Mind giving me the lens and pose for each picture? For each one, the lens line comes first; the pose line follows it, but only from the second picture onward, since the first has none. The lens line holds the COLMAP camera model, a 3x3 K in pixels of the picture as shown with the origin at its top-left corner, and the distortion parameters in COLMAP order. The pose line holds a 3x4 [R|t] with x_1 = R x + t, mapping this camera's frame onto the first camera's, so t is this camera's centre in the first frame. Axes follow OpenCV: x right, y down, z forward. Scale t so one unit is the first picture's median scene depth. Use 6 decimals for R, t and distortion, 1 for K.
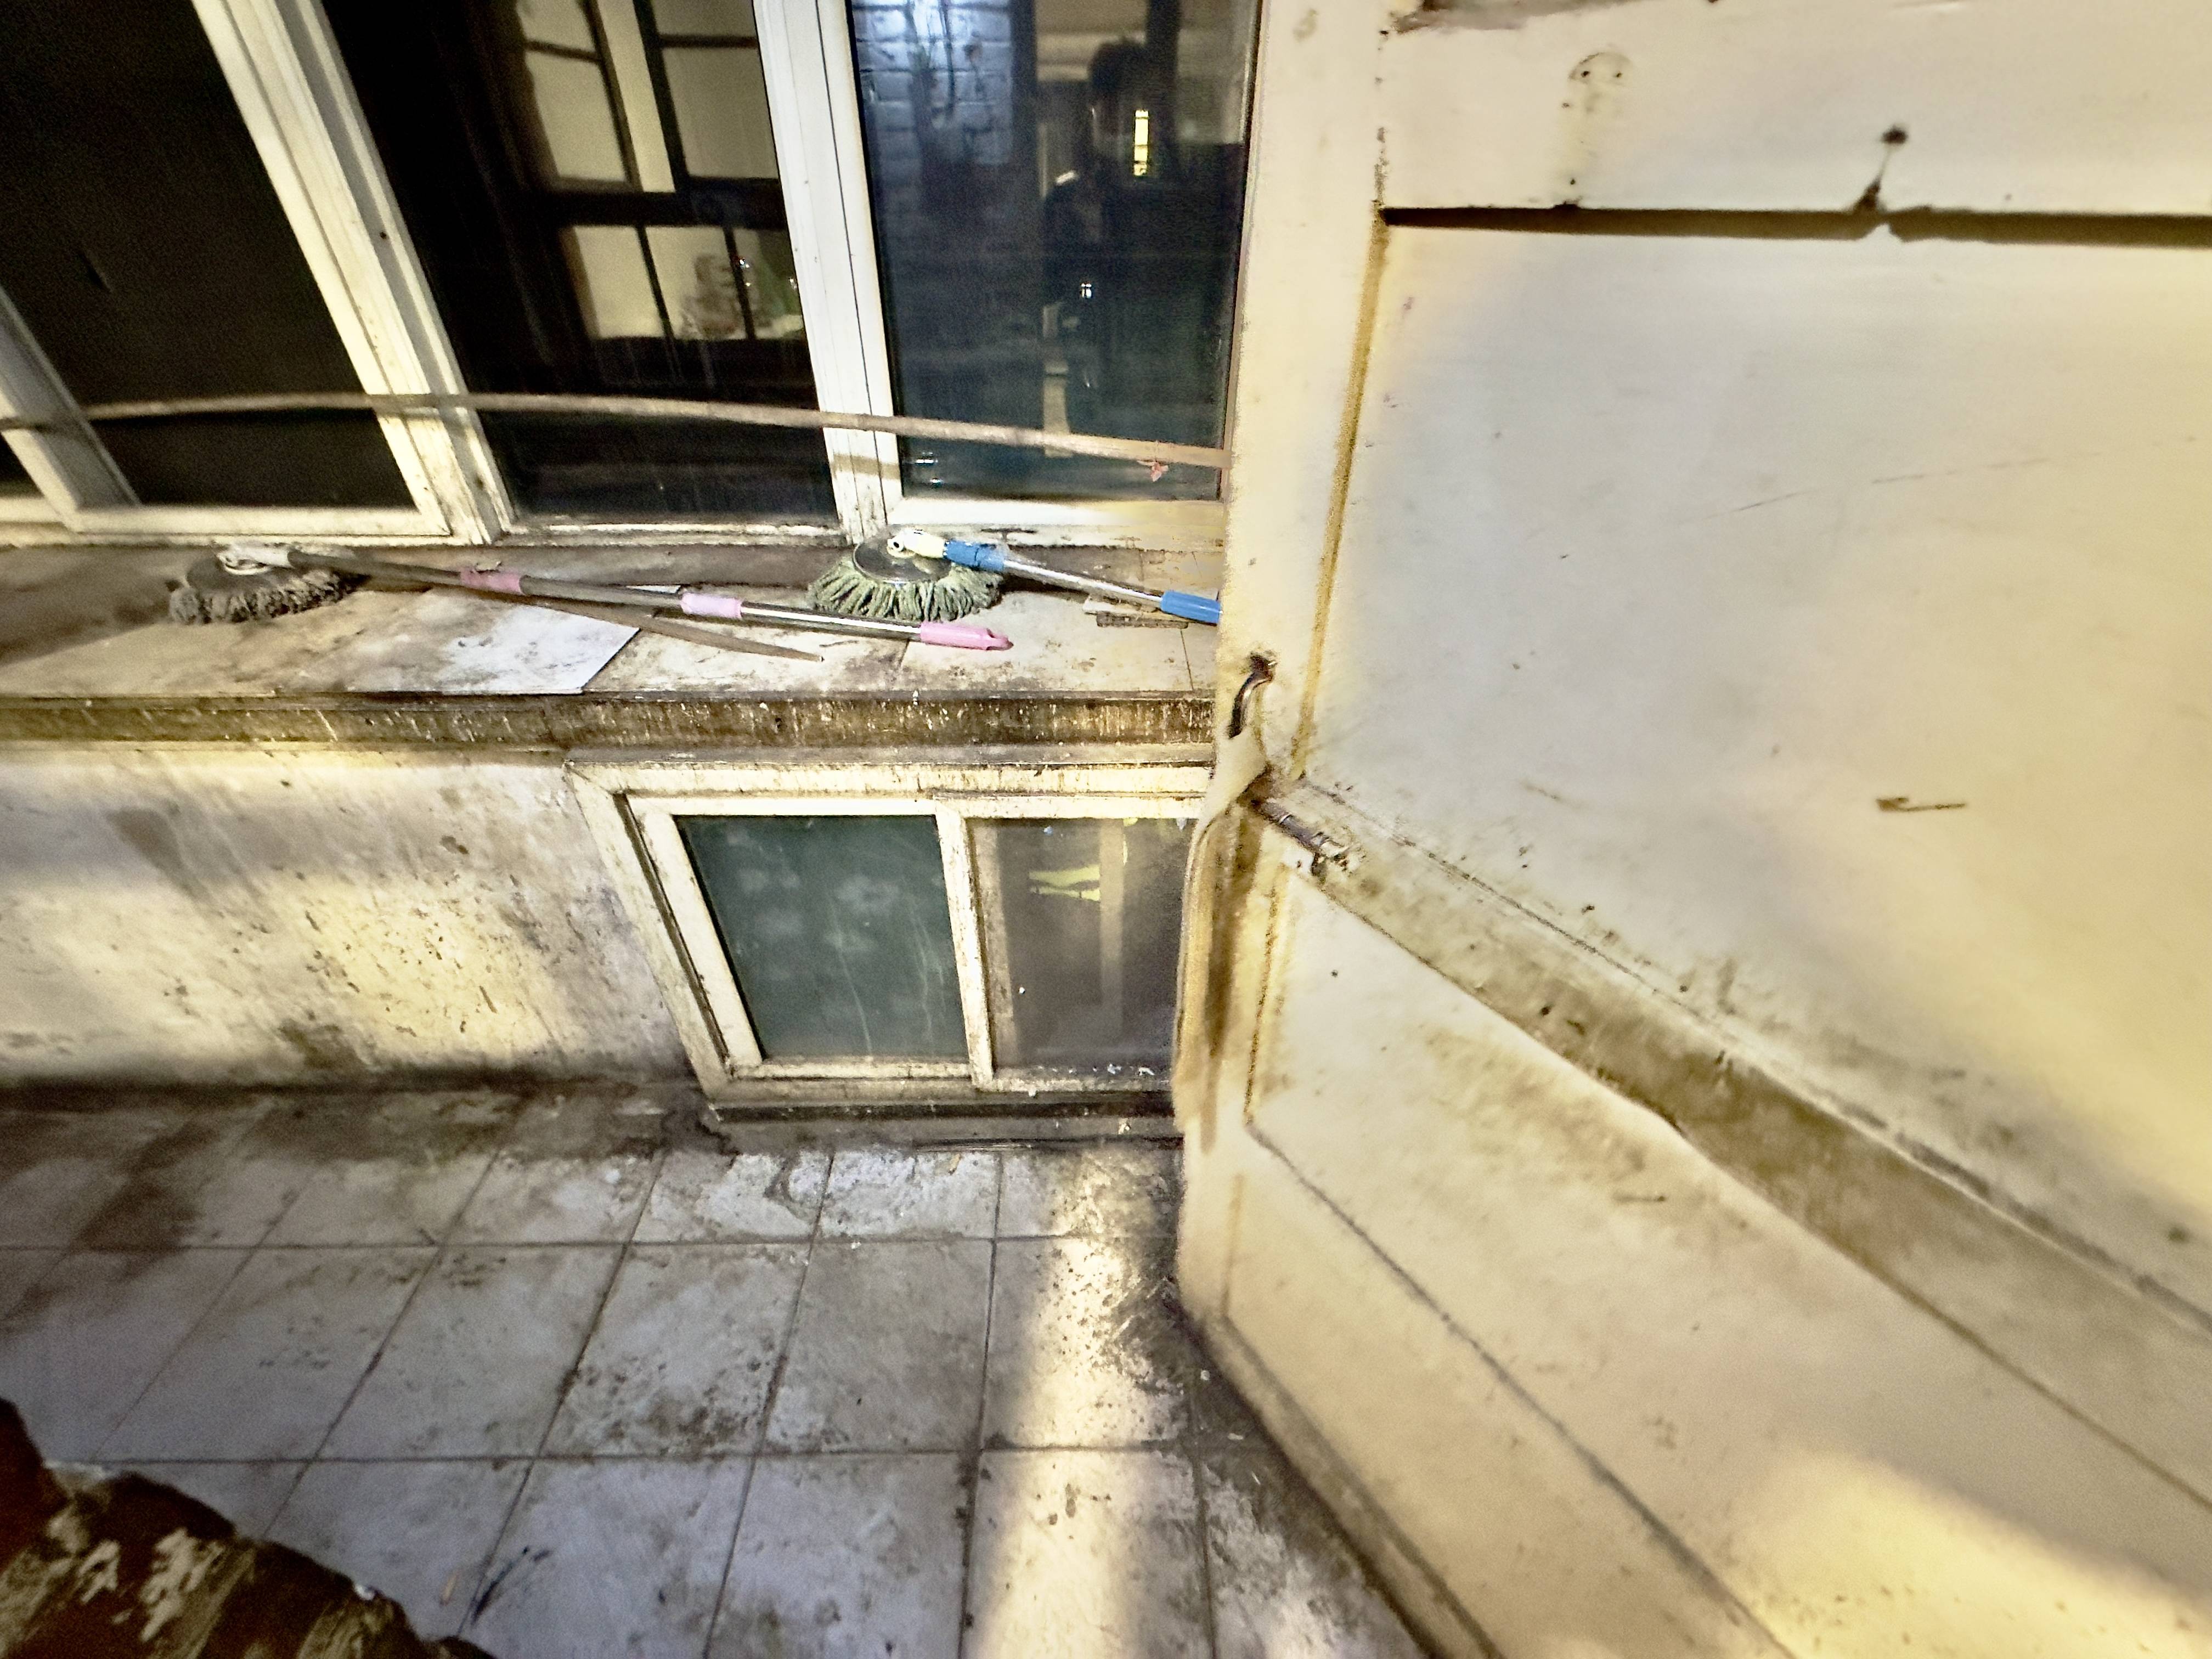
lens RADIAL K [[885.8, 0, 1101.8], [0, 885.8, 831.1], [0, 0, 1]] dist [-0.003511, 0.000526]
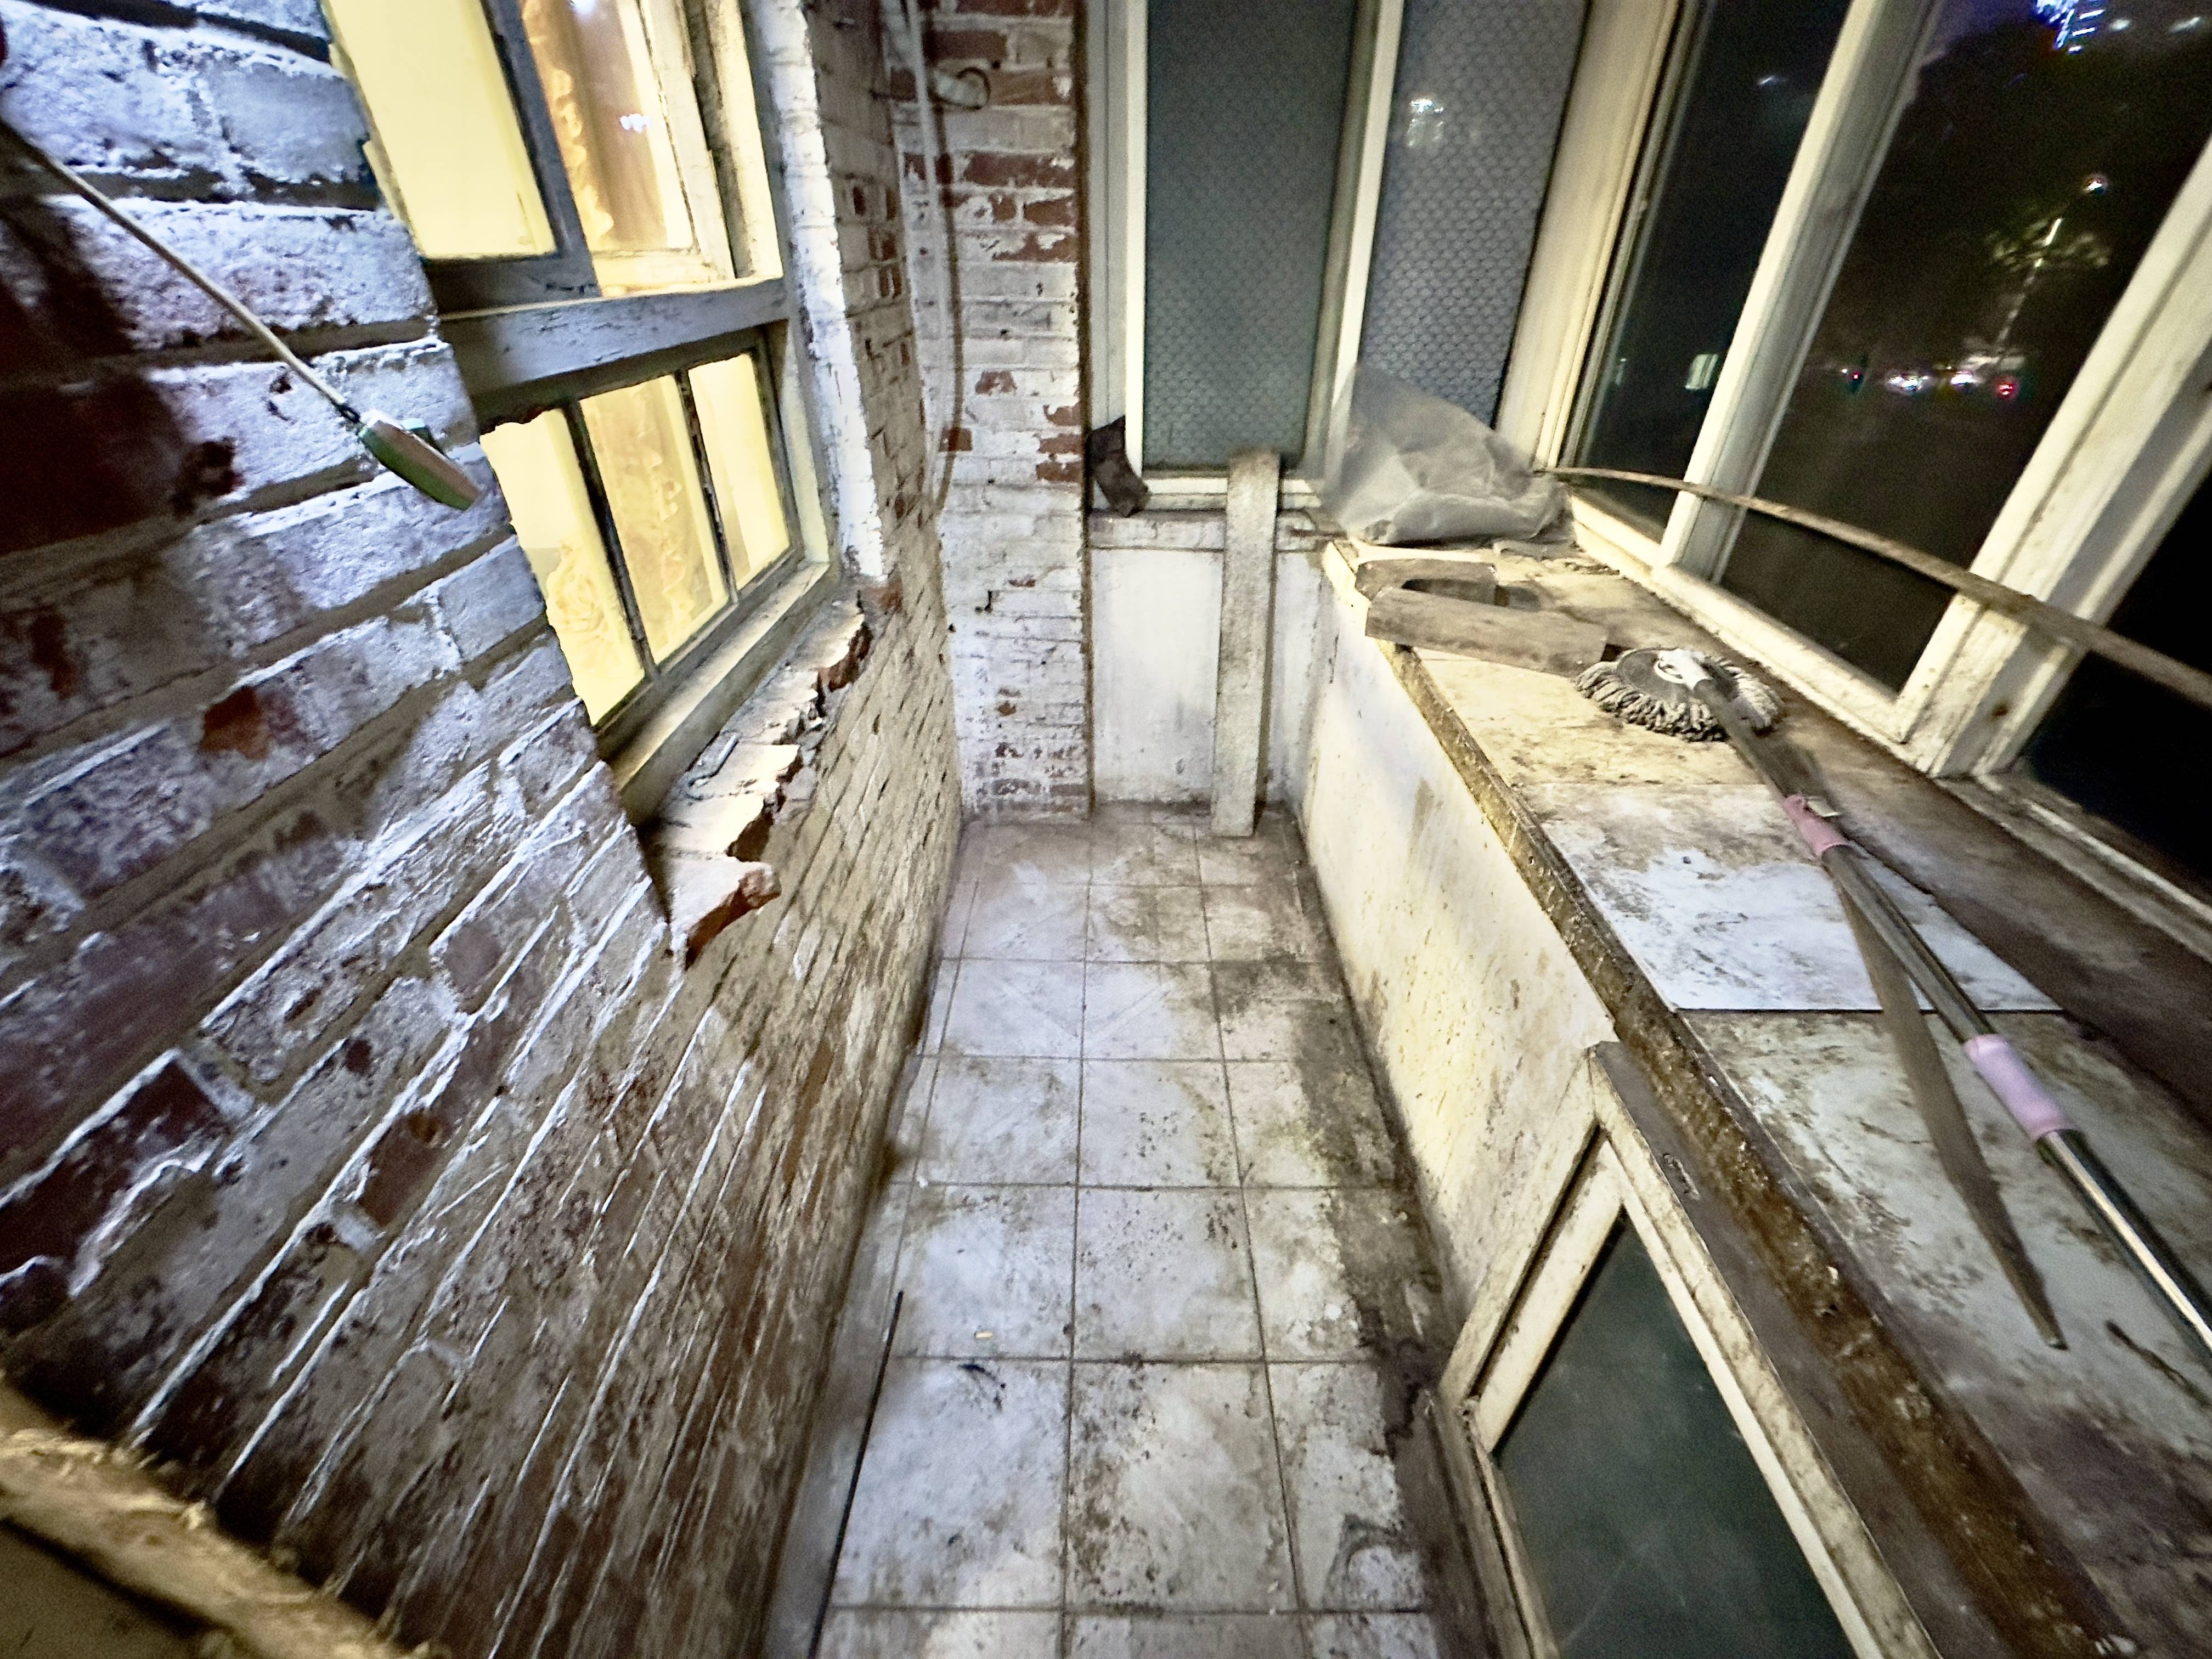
lens RADIAL K [[885.8, 0, 1105.5], [0, 885.8, 824.8], [0, 0, 1]] dist [-0.003511, 0.000526]
pose [[-0.015036, 0.553151, -0.832945, -0.062105], [-0.600046, 0.661368, 0.450040, -0.236965], [0.799824, 0.506572, 0.321972, 0.265518]]
